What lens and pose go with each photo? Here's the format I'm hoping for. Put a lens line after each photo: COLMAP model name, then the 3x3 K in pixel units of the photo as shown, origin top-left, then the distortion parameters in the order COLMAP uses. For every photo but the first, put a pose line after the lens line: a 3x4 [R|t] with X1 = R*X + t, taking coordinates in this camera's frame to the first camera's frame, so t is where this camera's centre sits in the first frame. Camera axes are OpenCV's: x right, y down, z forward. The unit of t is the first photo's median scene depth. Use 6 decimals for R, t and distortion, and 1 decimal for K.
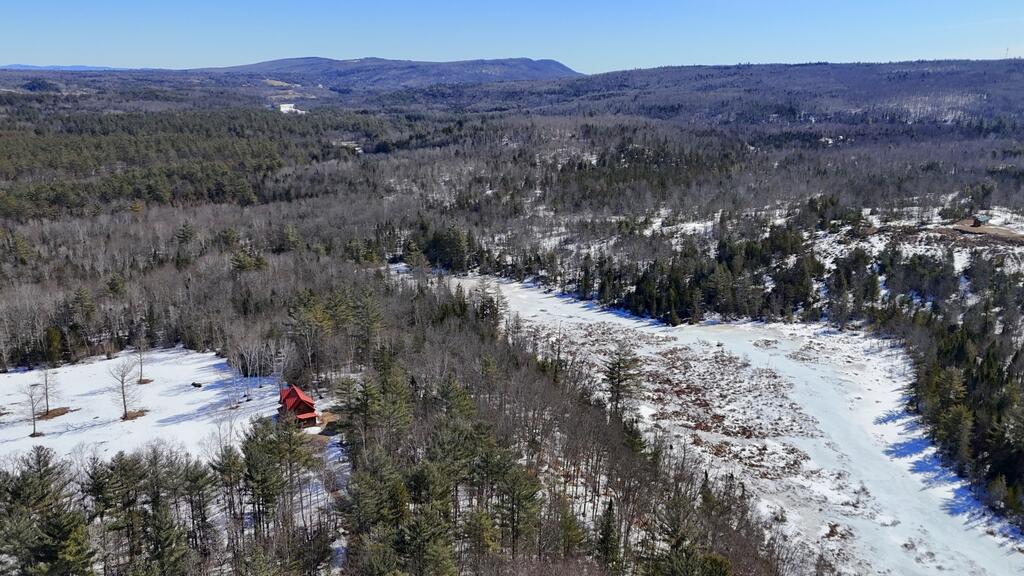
lens RADIAL K [[784.5, 0, 512.0], [0, 784.5, 288.0], [0, 0, 1]] dist [0.072130, -0.053427]
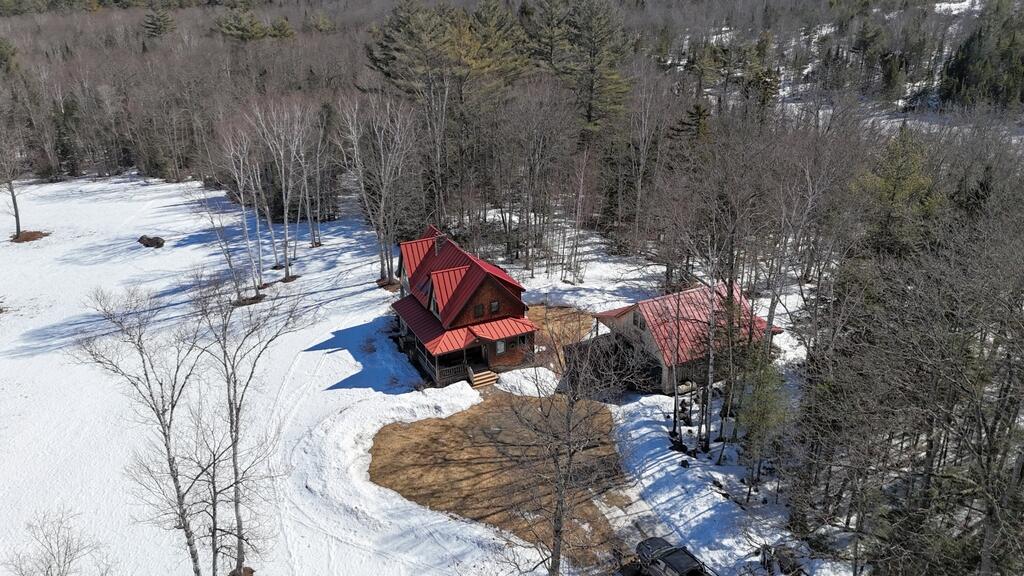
lens RADIAL K [[743.1, 0, 511.6], [0, 743.1, 278.5], [0, 0, 1]] dist [0.076221, -0.067376]
pose [[0.999957, -0.009305, -0.000037, -0.103741], [0.009222, 0.990555, 0.136802, 0.043161], [-0.001236, -0.136797, 0.990598, 0.297160]]
